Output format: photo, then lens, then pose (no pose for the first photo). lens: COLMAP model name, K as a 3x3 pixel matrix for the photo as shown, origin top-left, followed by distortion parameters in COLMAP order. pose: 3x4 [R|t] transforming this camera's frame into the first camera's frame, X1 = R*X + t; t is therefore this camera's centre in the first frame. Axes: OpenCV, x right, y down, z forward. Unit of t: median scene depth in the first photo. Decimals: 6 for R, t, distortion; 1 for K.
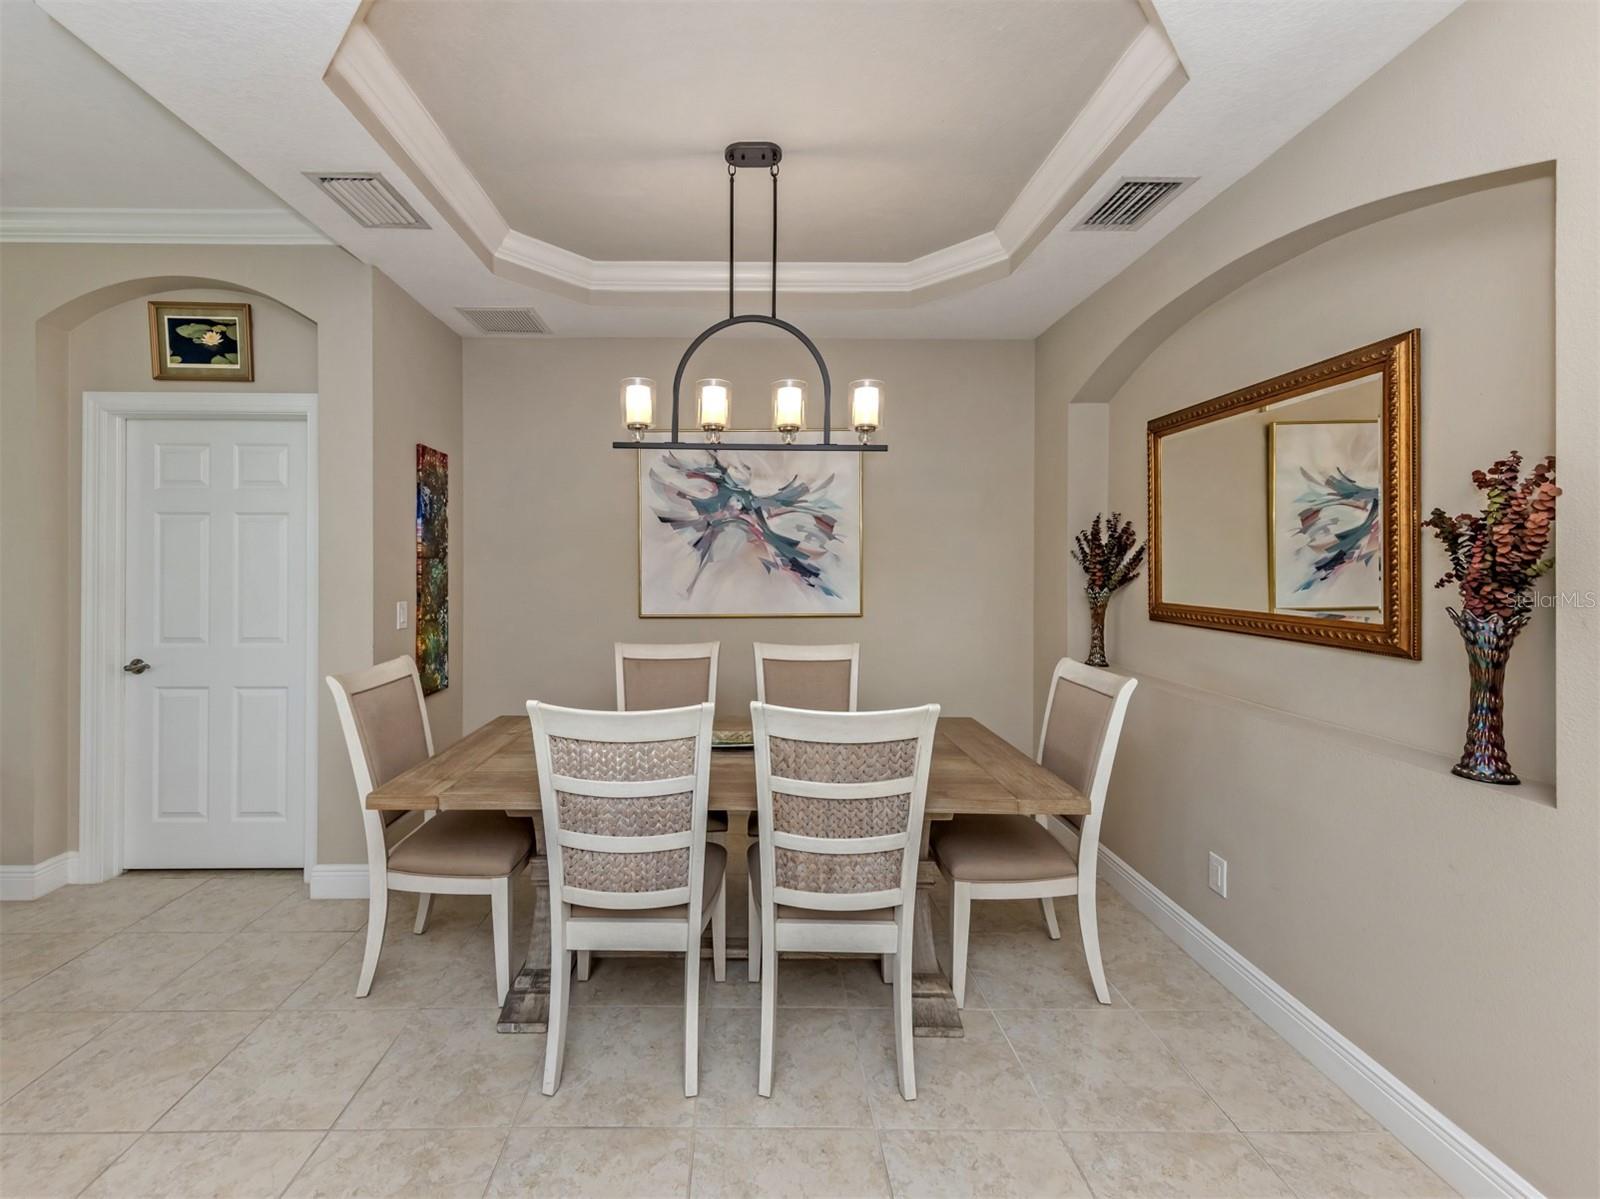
lens RADIAL K [[677.9, 0, 742.3], [0, 677.9, 571.0], [0, 0, 1]] dist [0.006643, -0.000844]
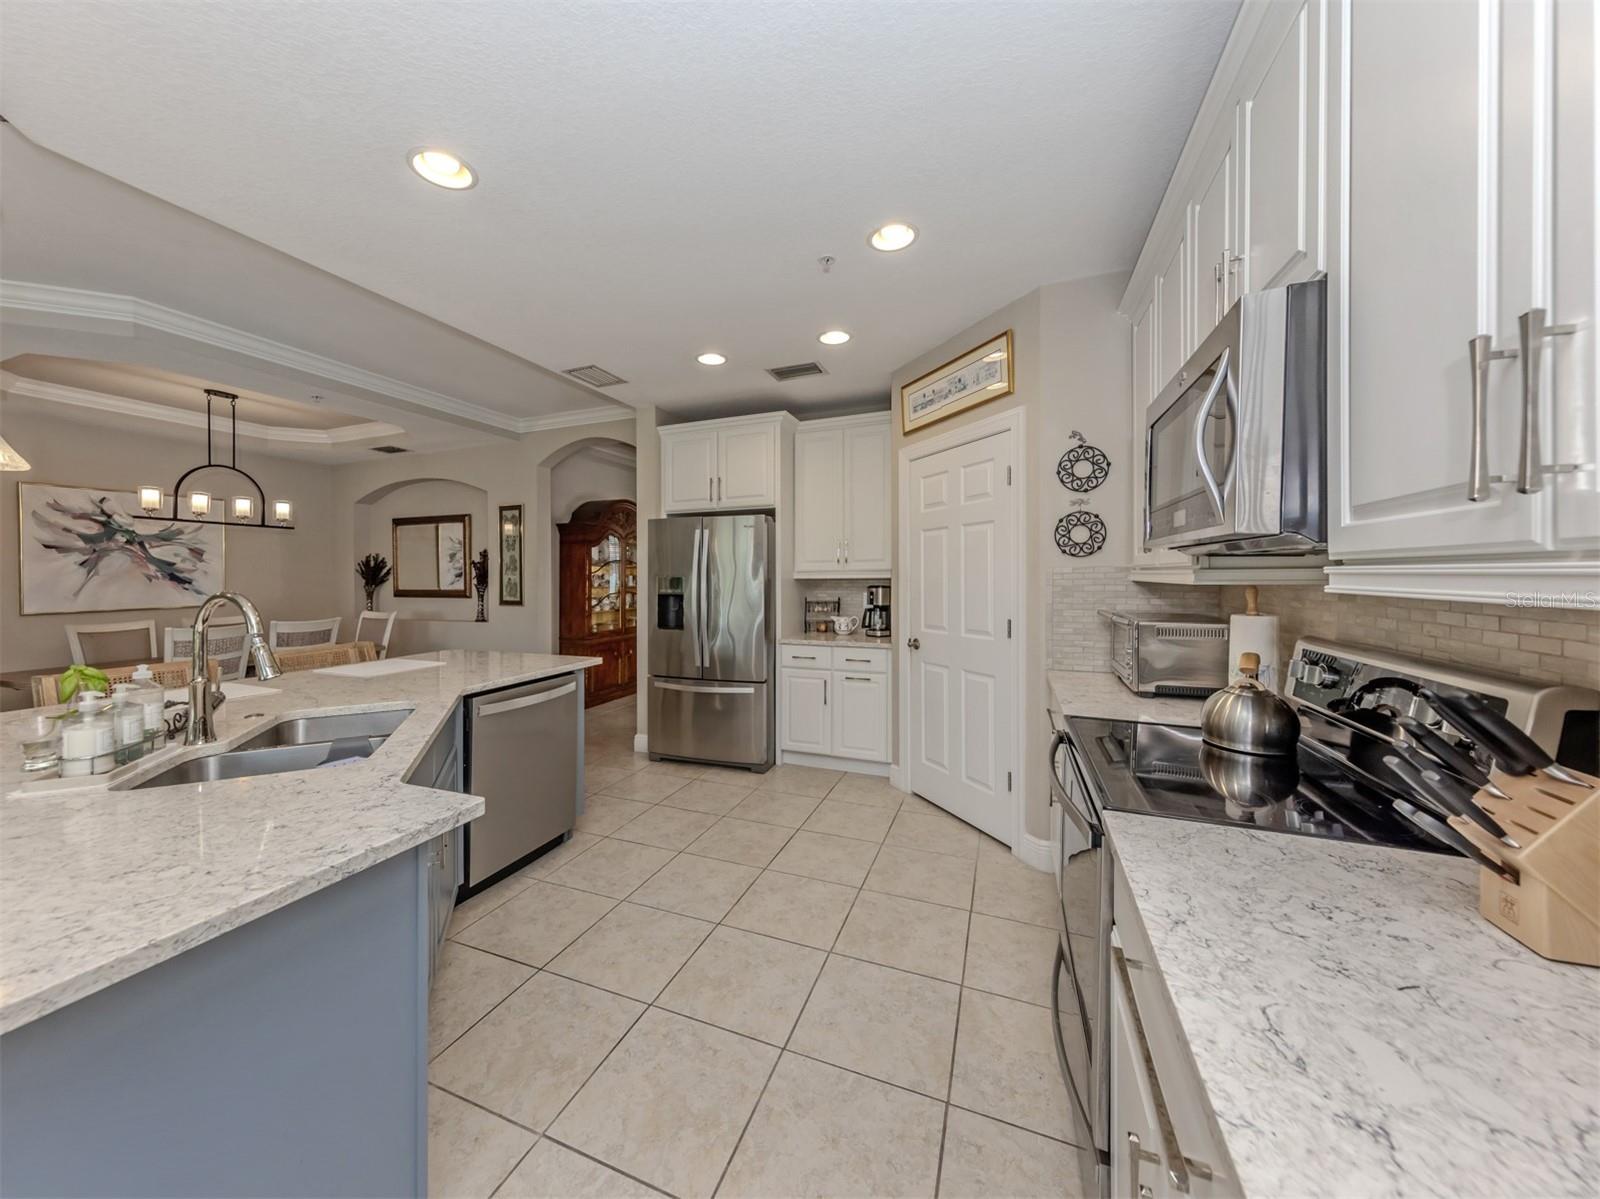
lens RADIAL K [[576.0, 0, 773.6], [0, 576.0, 577.0], [0, 0, 1]] dist [0.010930, -0.000583]
pose [[0.384952, -0.008552, 0.922897, -0.848839], [0.020893, 0.999782, 0.000550, 0.026155], [-0.922700, 0.019071, 0.385047, -1.138886]]
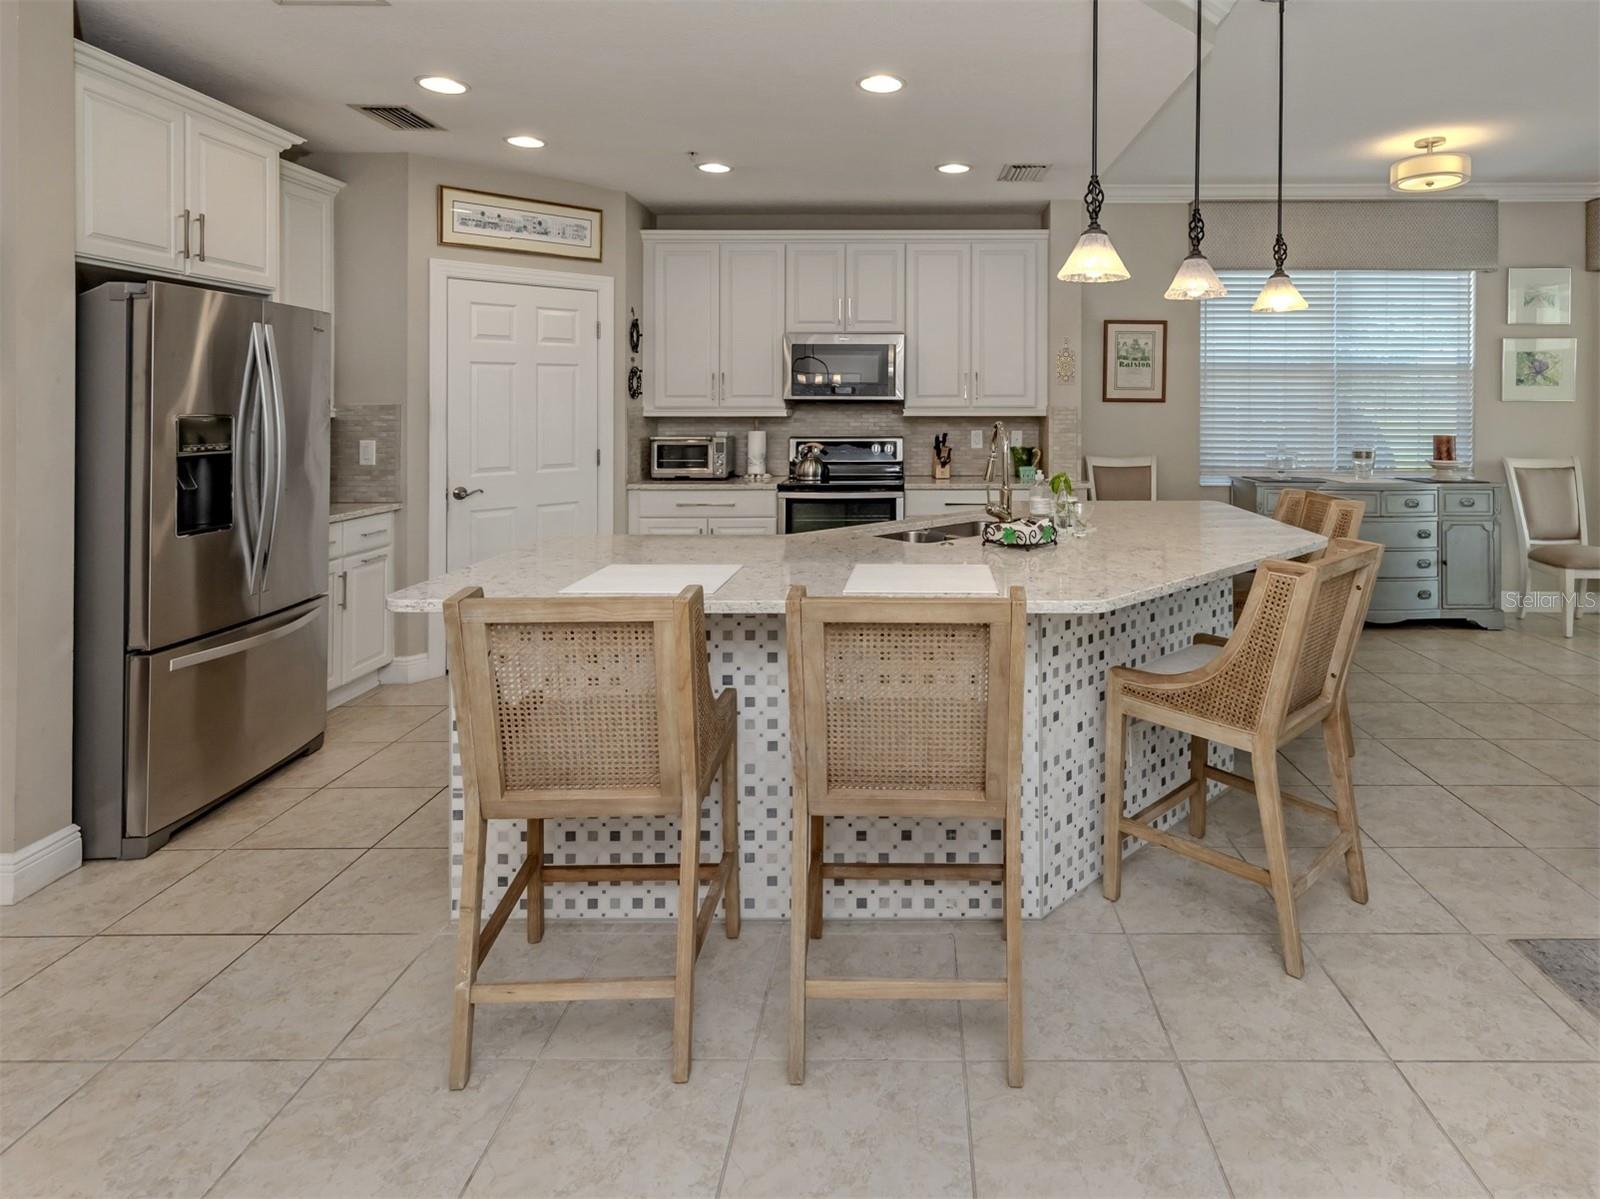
lens RADIAL K [[867.4, 0, 931.4], [0, 867.4, 394.4], [0, 0, 1]] dist [-0.001270, 0.004691]
pose [[-0.999591, -0.001209, -0.028564, -0.441546], [-0.001150, 0.999997, -0.002070, -0.001327], [0.028567, -0.002037, -0.999590, 0.551953]]
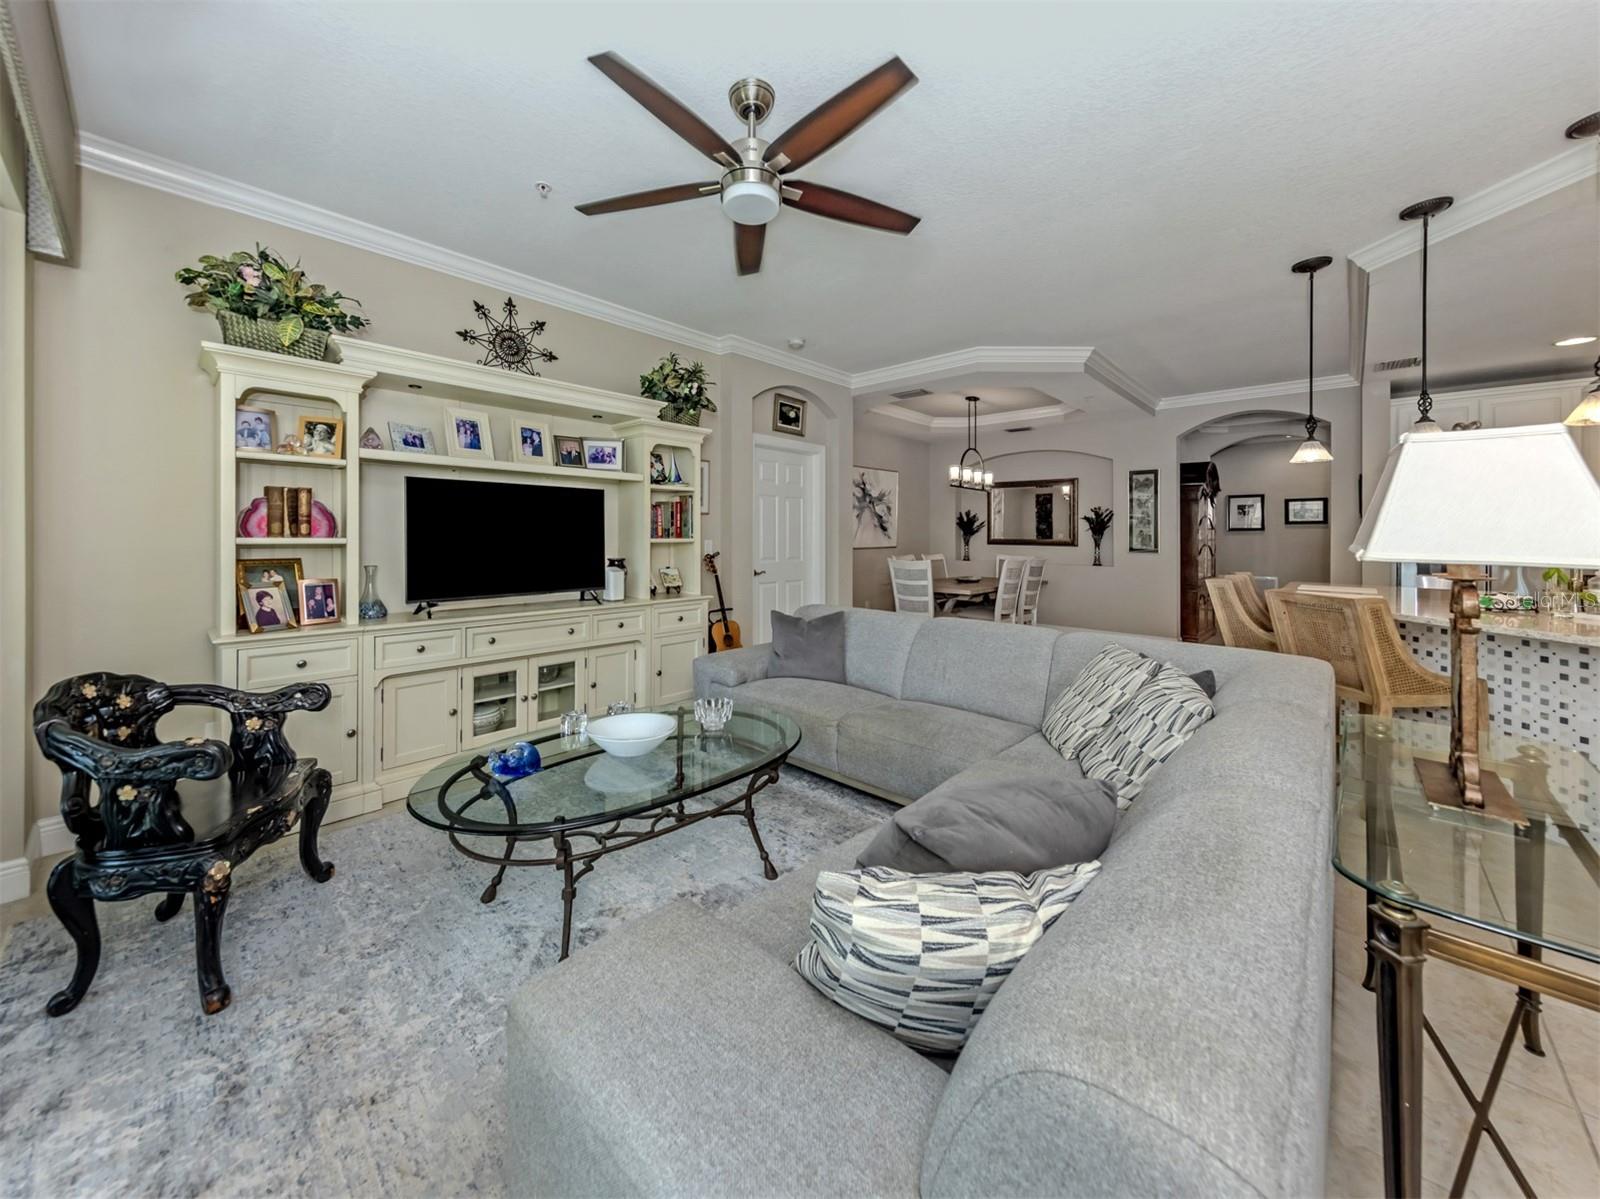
lens RADIAL K [[576.0, 0, 777.7], [0, 576.0, 543.6], [0, 0, 1]] dist [0.010930, -0.000583]
pose [[0.703472, -0.007173, 0.710687, -2.083541], [0.000872, 0.999957, 0.009229, 0.043140], [-0.710723, -0.005873, 0.703448, -0.227673]]
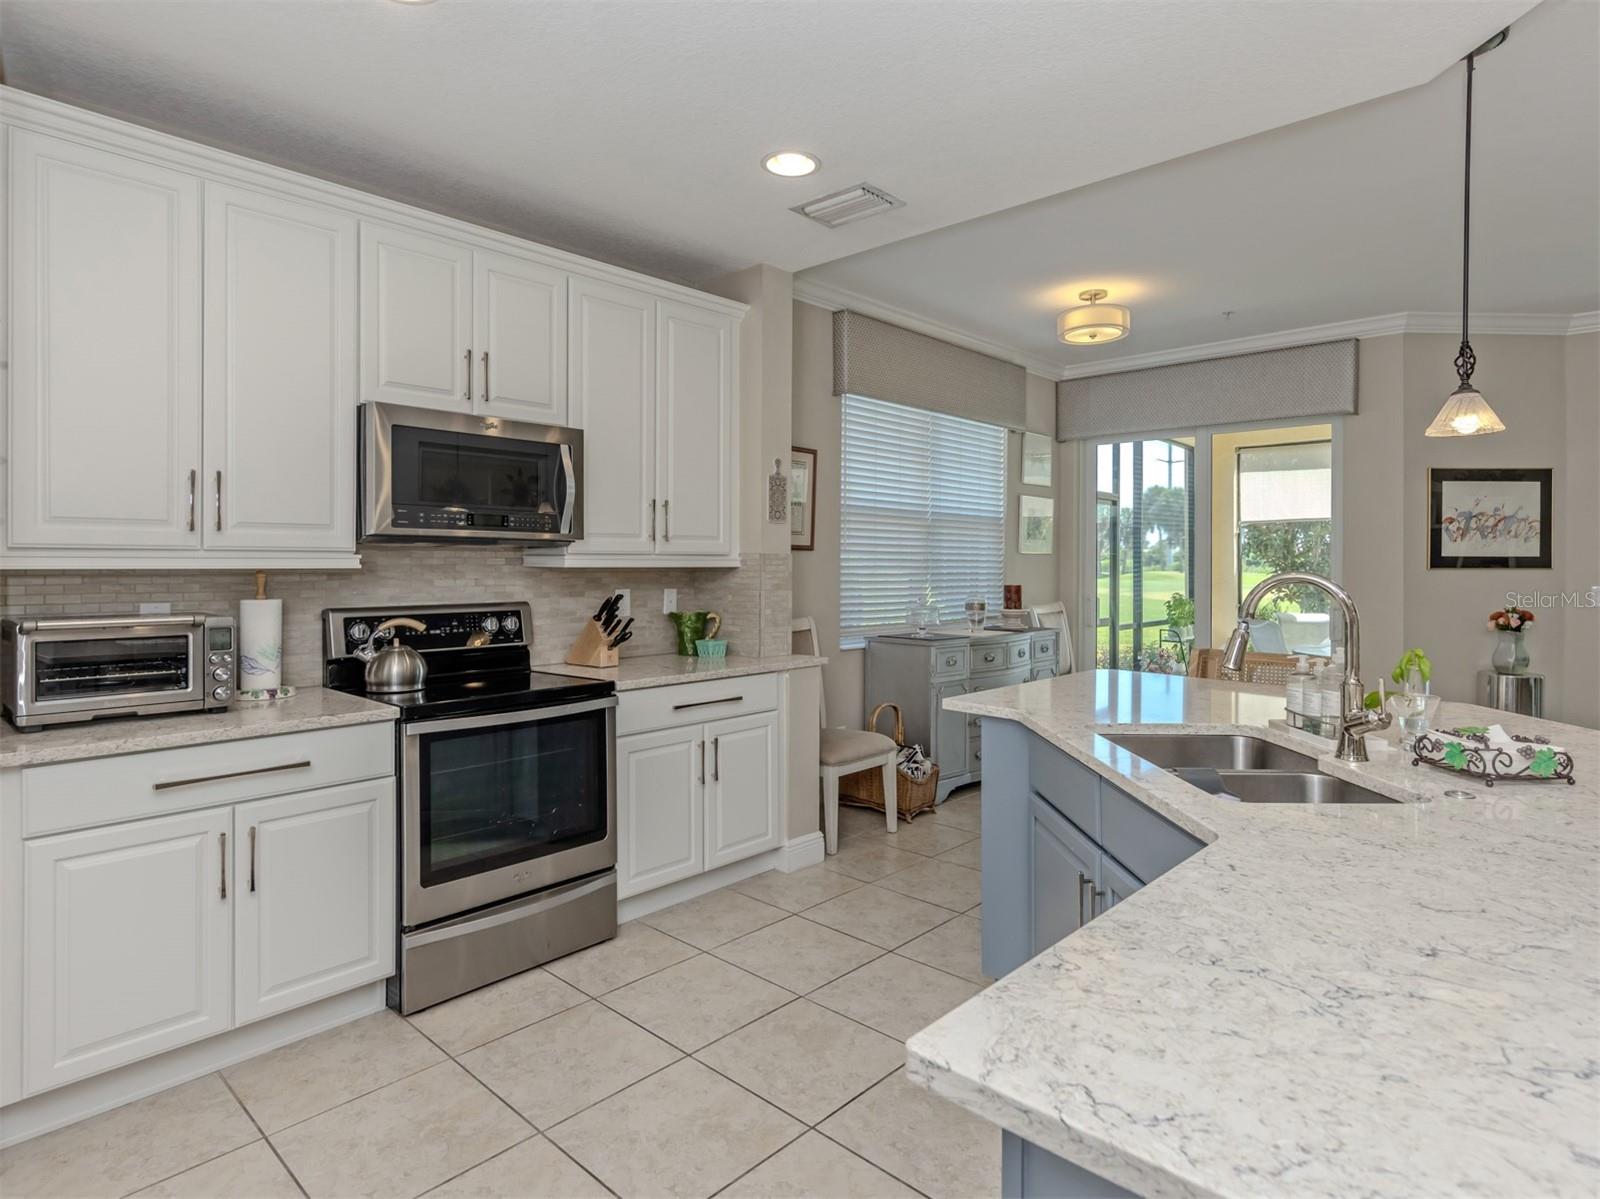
lens RADIAL K [[866.1, 0, 798.4], [0, 866.1, 548.5], [0, 0, 1]] dist [0.004097, 0.001156]
pose [[-0.686956, -0.013859, -0.726567, 0.158871], [-0.011909, 0.999899, -0.007812, 0.022118], [0.726602, 0.003286, -0.687051, -0.325868]]
